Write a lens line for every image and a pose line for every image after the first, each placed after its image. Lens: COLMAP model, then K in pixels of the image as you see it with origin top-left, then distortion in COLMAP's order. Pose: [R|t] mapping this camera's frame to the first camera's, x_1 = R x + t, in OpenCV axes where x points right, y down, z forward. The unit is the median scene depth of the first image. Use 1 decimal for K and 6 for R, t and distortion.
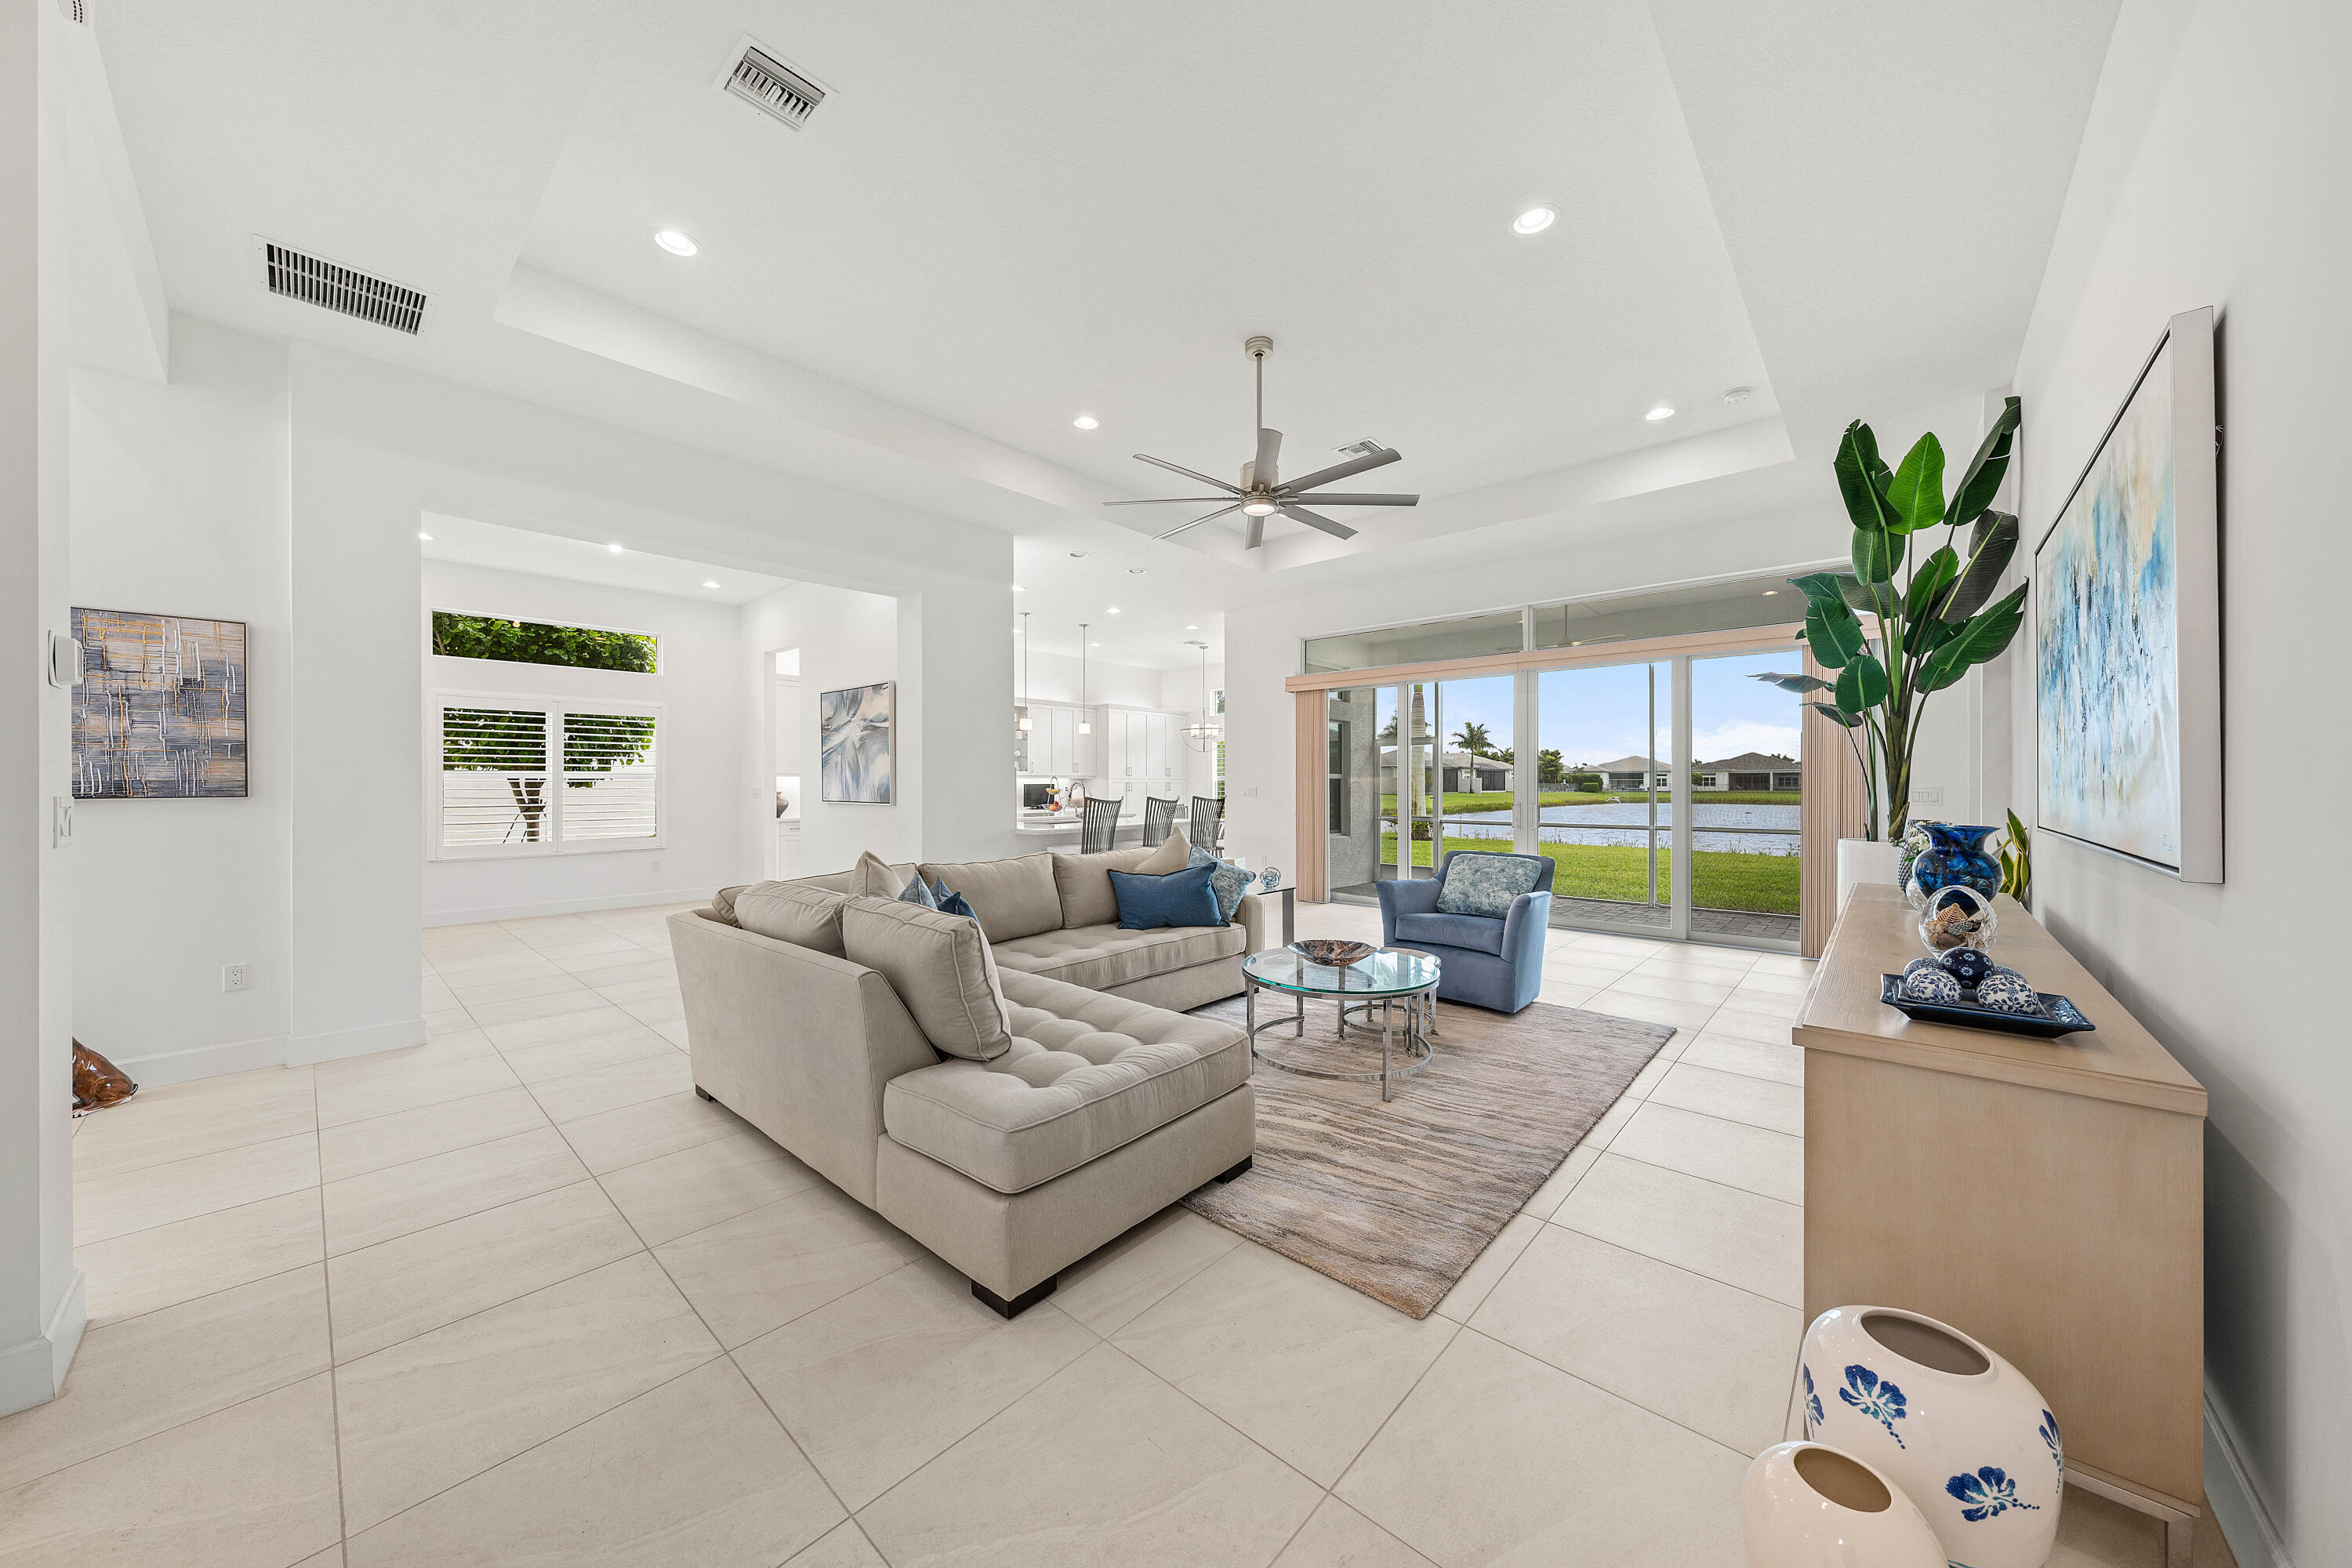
lens RADIAL K [[803.2, 0, 1190.8], [0, 803.2, 799.3], [0, 0, 1]] dist [0.003043, 0.000255]
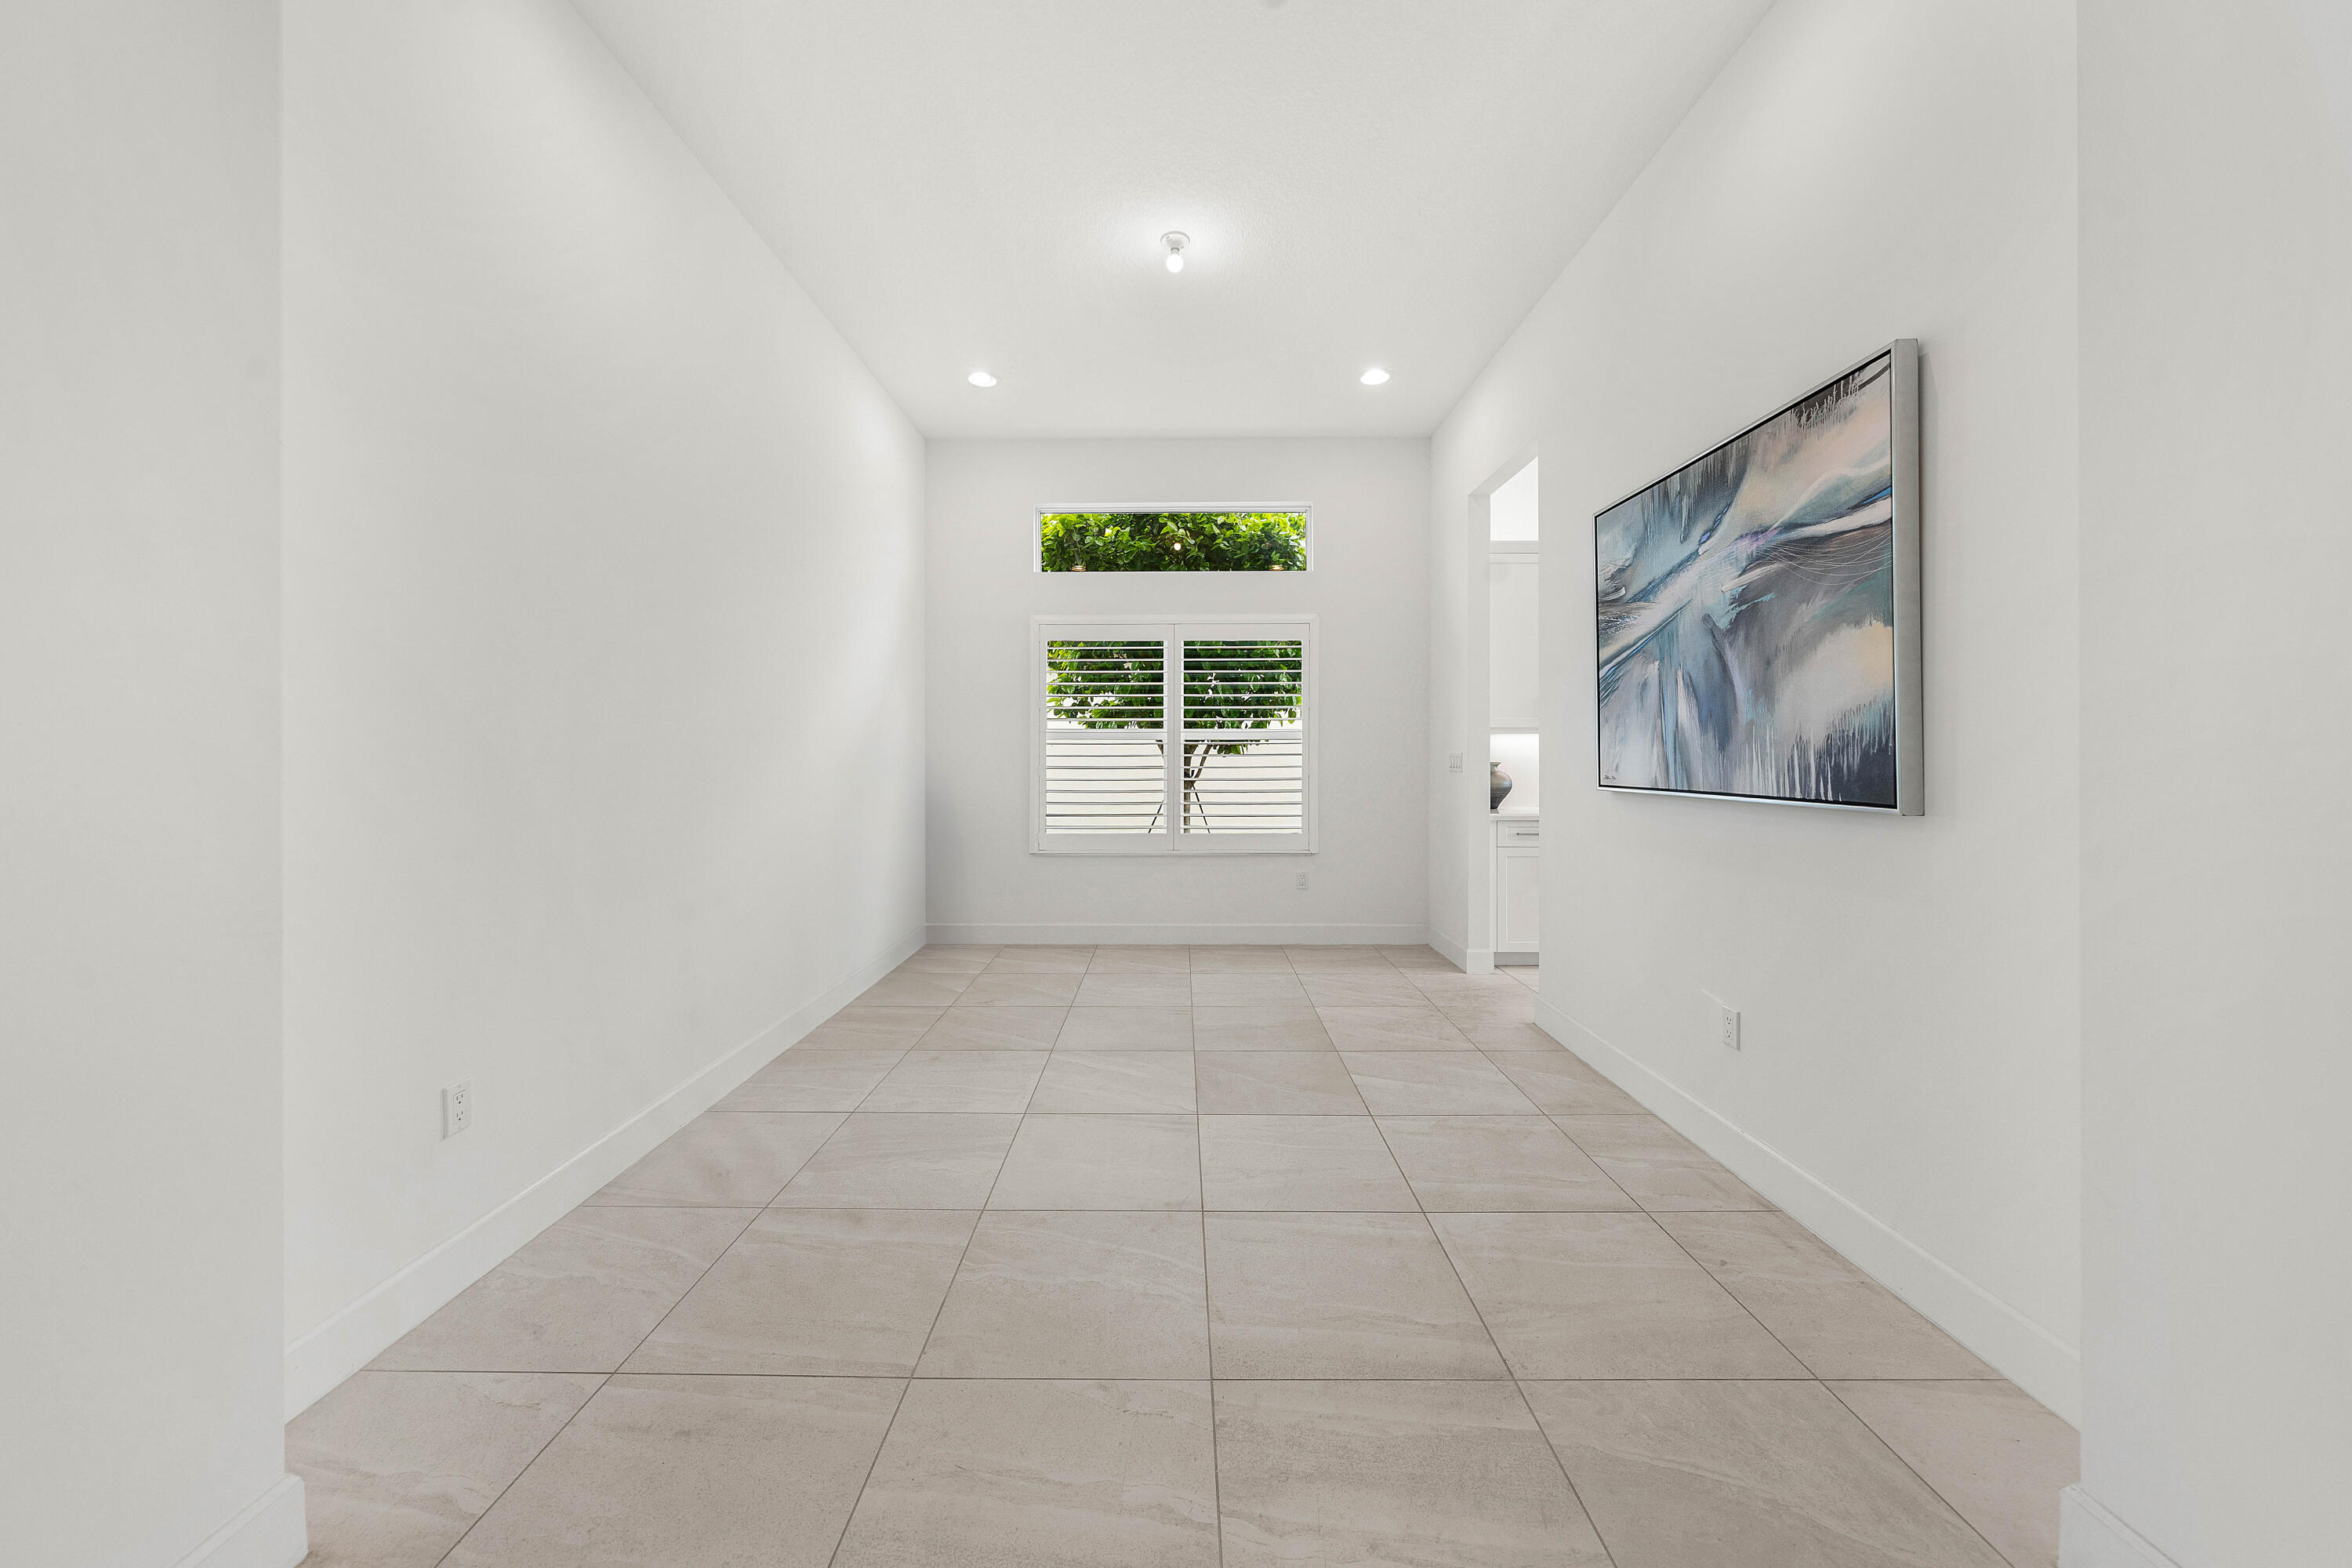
lens RADIAL K [[803.2, 0, 1181.6], [0, 803.2, 759.0], [0, 0, 1]] dist [0.003043, 0.000255]
pose [[0.663660, 0.001127, -0.748034, -0.297138], [-0.009705, 0.999928, -0.007105, -0.005946], [0.747972, 0.011975, 0.663622, 0.579844]]
